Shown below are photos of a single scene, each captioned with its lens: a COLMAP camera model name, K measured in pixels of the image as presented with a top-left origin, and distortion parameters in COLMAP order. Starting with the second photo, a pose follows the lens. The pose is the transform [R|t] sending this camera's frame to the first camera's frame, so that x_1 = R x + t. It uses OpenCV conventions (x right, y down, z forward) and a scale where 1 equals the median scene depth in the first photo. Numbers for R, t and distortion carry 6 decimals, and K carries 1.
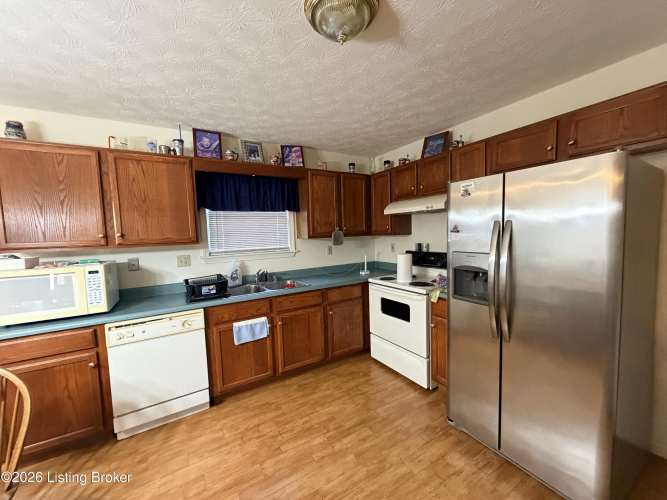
lens RADIAL K [[266.0, 0, 332.2], [0, 266.0, 250.2], [0, 0, 1]] dist [0.001830, -0.000003]
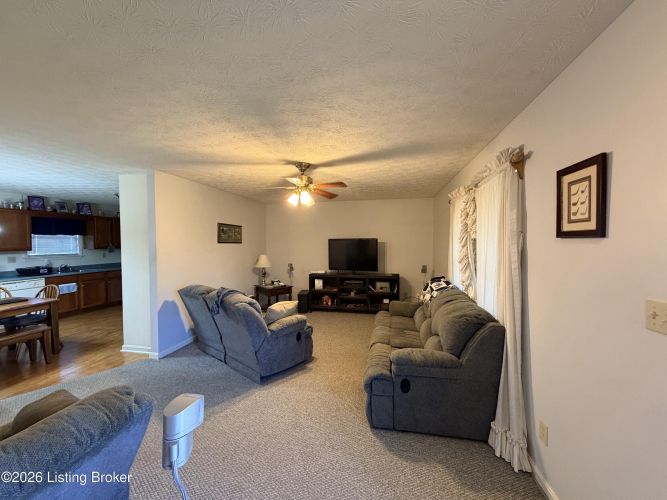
lens RADIAL K [[266.0, 0, 332.2], [0, 266.0, 250.2], [0, 0, 1]] dist [0.001830, -0.000003]
pose [[0.679914, 0.010386, 0.733218, -0.419113], [0.030786, 0.998614, -0.042694, 0.132829], [-0.732645, 0.051601, 0.678652, -2.120178]]
